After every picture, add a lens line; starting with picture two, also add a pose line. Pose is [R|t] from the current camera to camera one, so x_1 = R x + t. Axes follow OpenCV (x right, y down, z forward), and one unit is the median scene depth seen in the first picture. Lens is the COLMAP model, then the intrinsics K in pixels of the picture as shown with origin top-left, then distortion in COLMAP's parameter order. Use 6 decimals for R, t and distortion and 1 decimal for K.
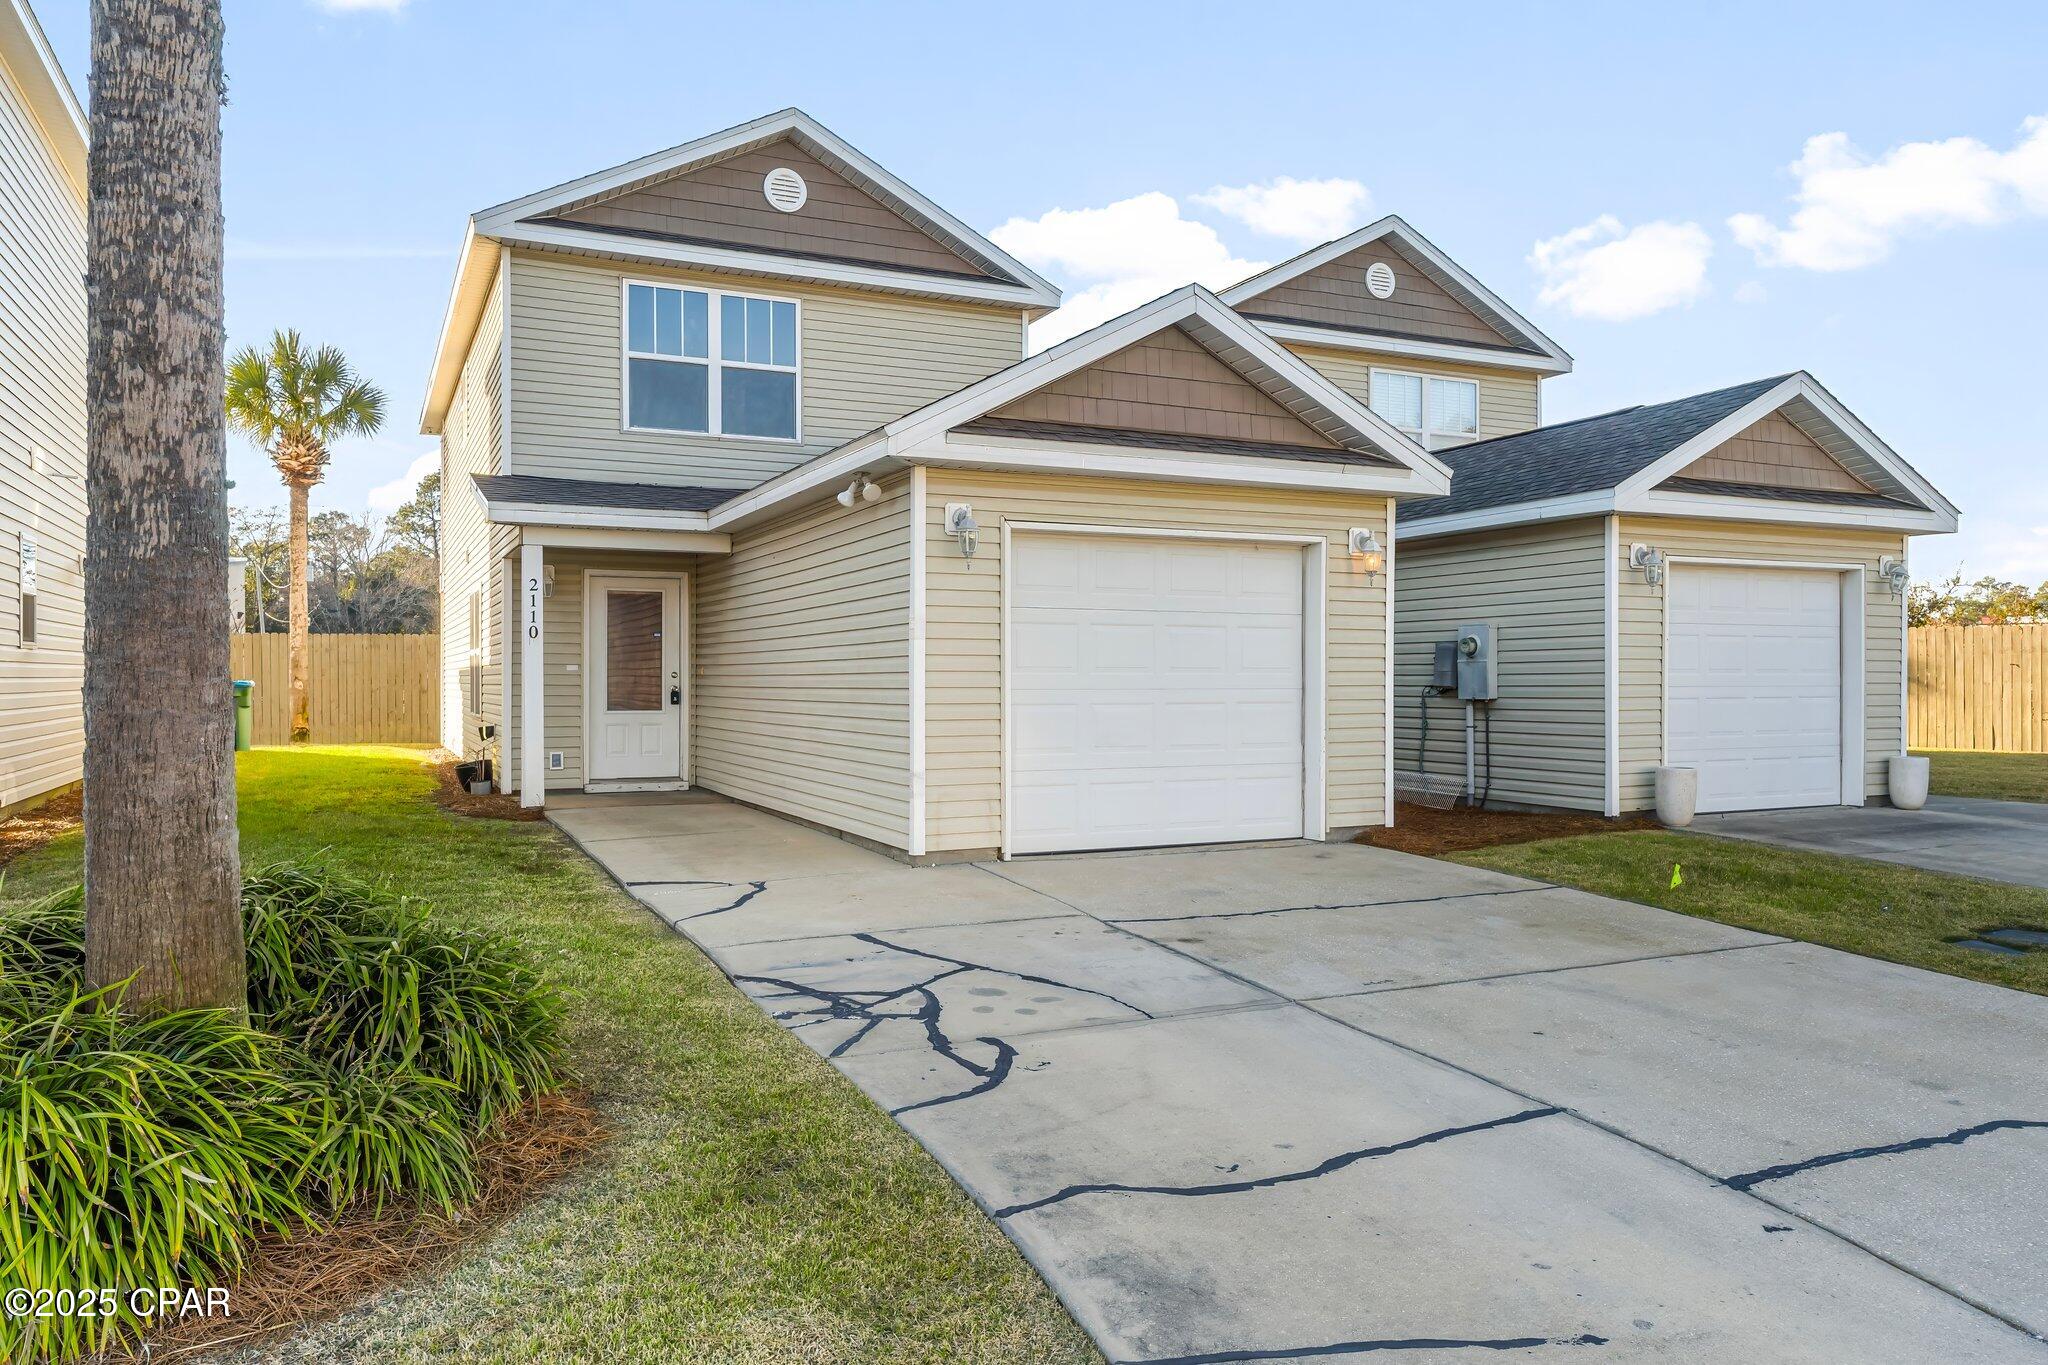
lens RADIAL K [[1404.6, 0, 1024.0], [0, 1404.6, 682.5], [0, 0, 1]] dist [0.000104, 0.000059]
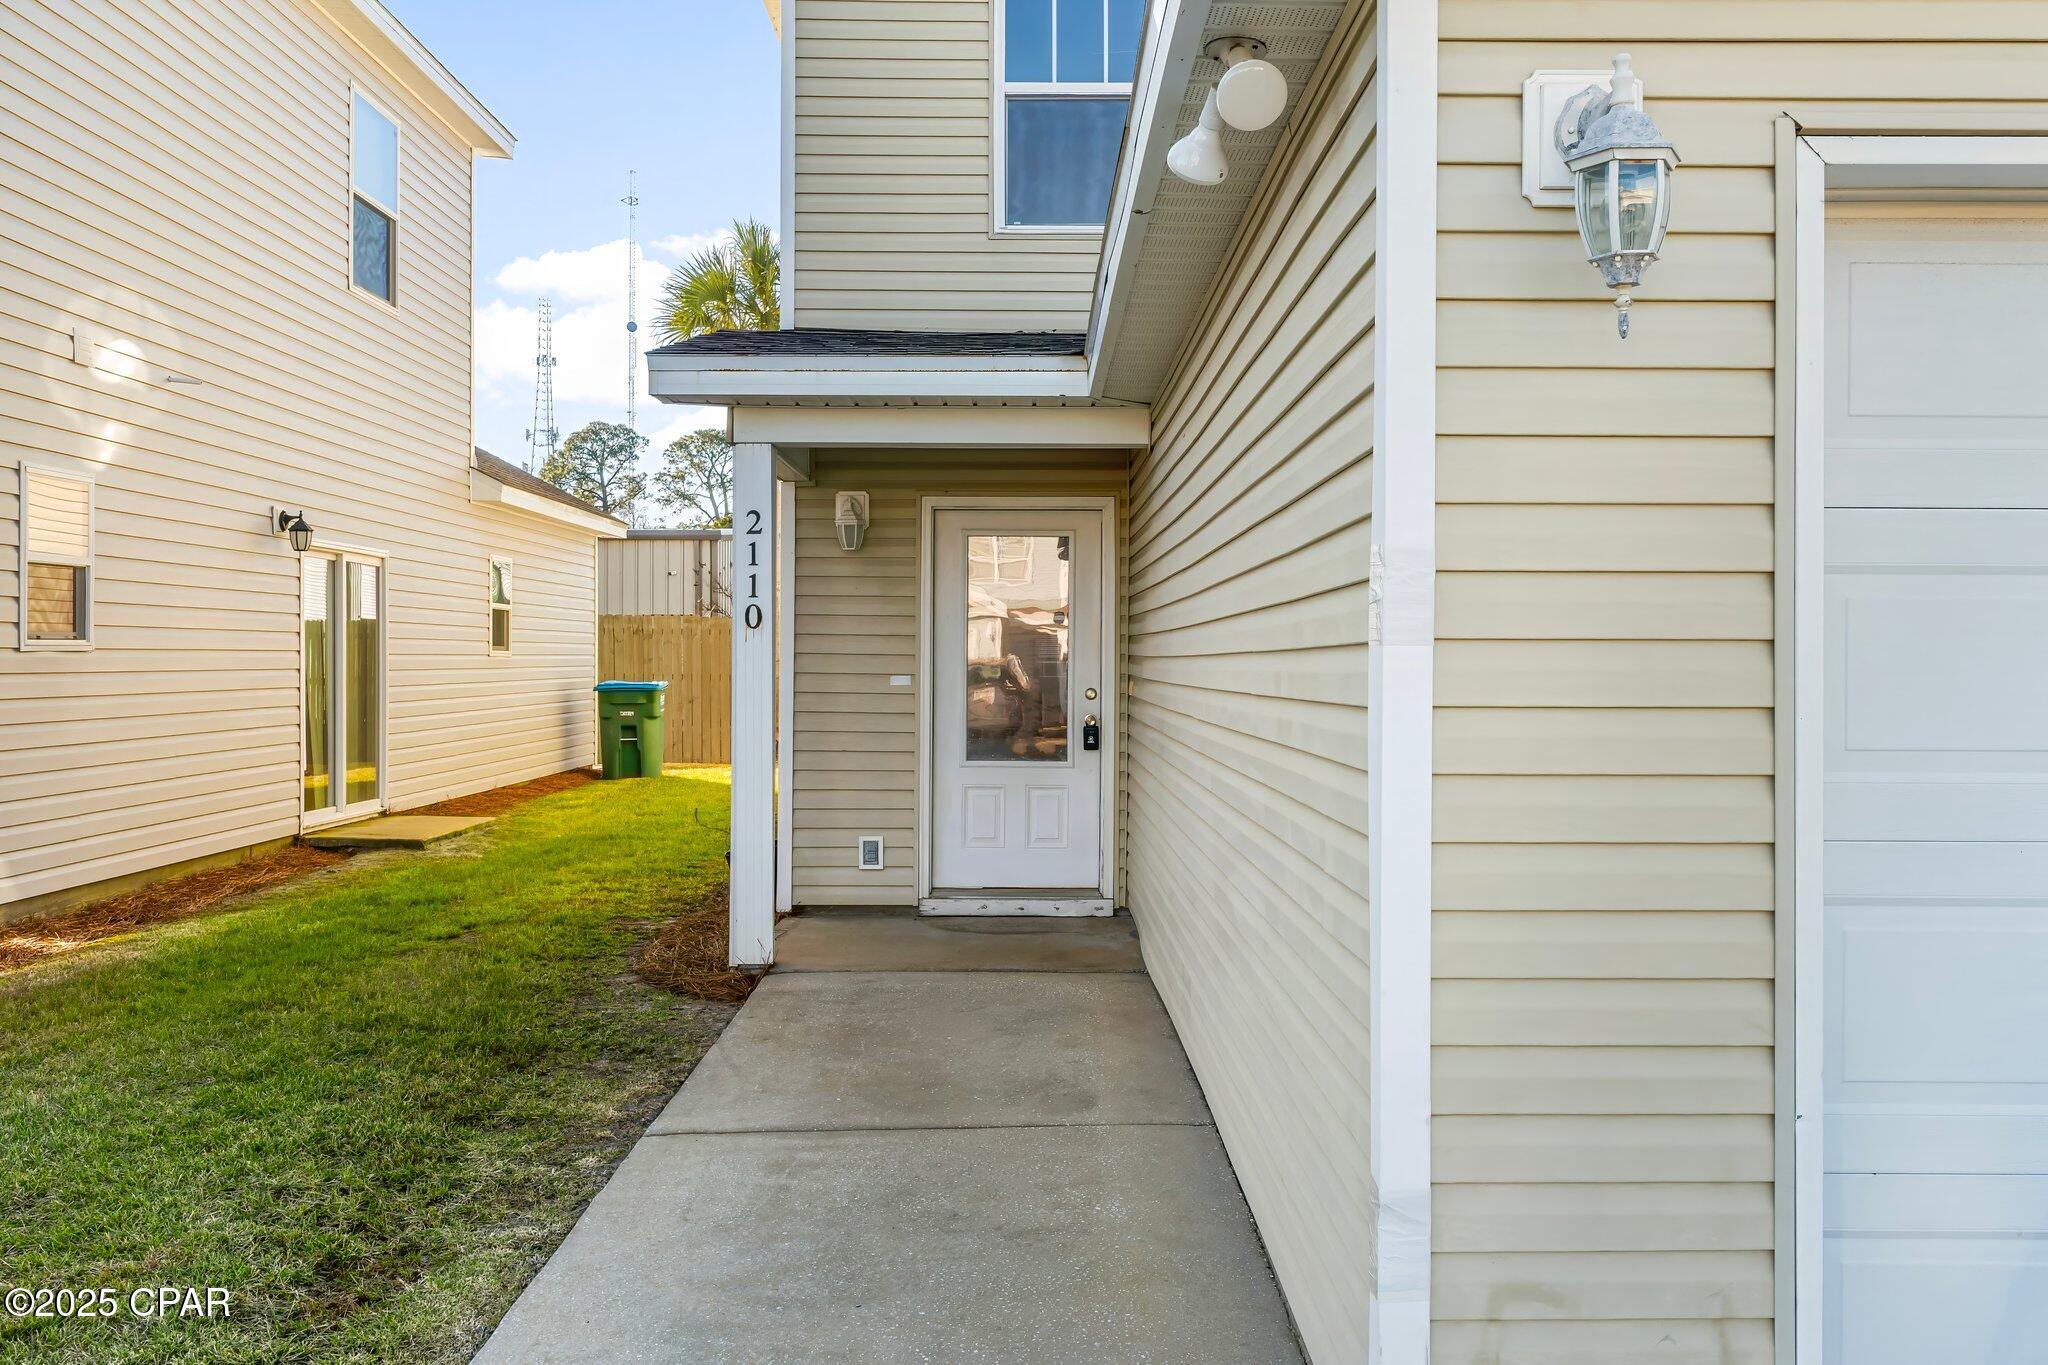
lens RADIAL K [[1650.8, 0, 1022.0], [0, 1650.8, 669.0], [0, 0, 1]] dist [-0.004257, 0.002757]
pose [[0.902961, 0.005388, -0.429688, -0.007330], [-0.004900, 0.999985, 0.002243, -0.016645], [0.429694, 0.000080, 0.902975, 0.447713]]
